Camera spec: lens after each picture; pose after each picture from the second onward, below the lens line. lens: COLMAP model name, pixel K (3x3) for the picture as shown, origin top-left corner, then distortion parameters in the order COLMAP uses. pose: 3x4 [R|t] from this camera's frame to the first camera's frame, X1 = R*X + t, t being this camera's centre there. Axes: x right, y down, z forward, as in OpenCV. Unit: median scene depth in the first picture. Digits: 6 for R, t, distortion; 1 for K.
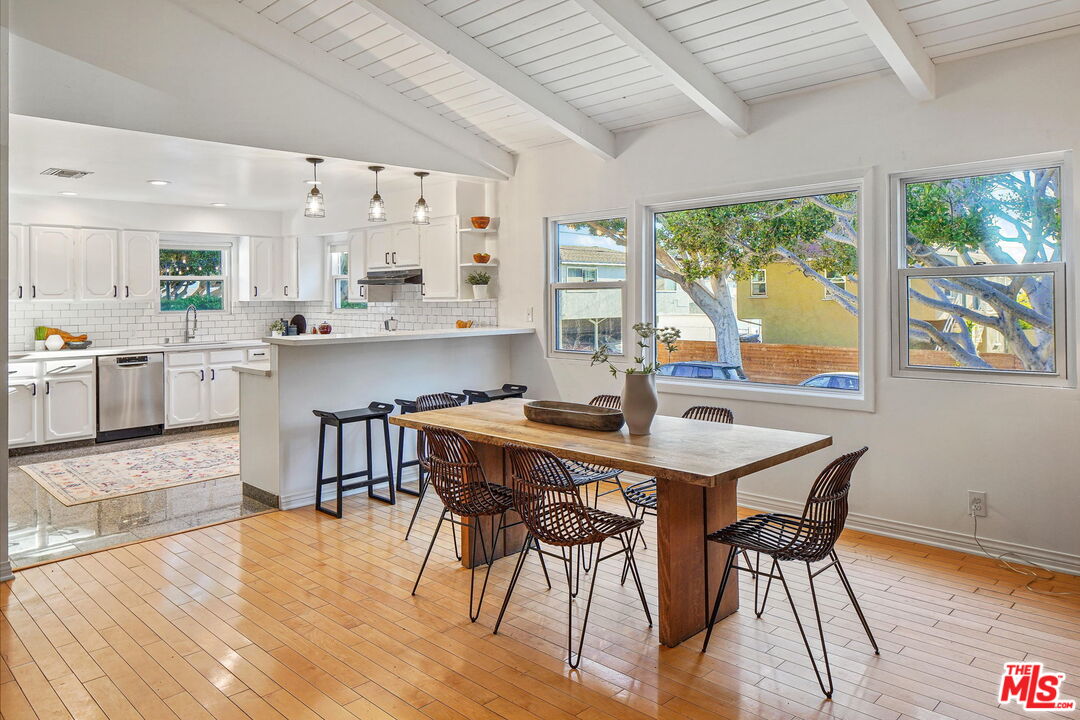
lens RADIAL K [[744.1, 0, 540.1], [0, 744.1, 301.7], [0, 0, 1]] dist [-0.003683, -0.002086]
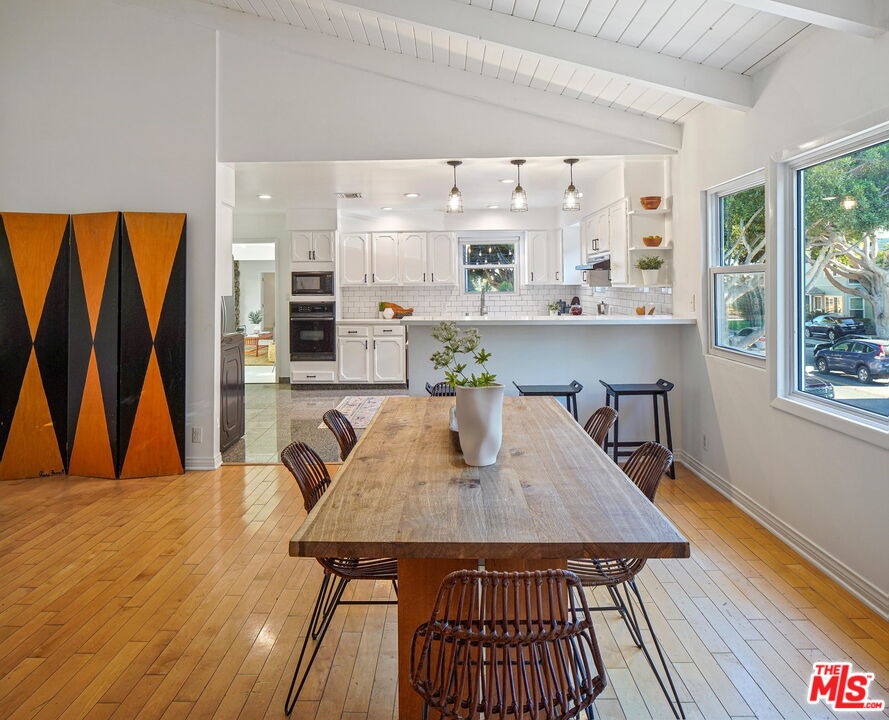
lens RADIAL K [[602.6, 0, 443.6], [0, 602.6, 283.3], [0, 0, 1]] dist [-0.039049, -0.000930]
pose [[0.700412, 0.002245, -0.713735, 0.272204], [-0.000280, 0.999996, 0.002870, -0.007205], [0.713739, -0.001810, 0.700410, 0.277782]]
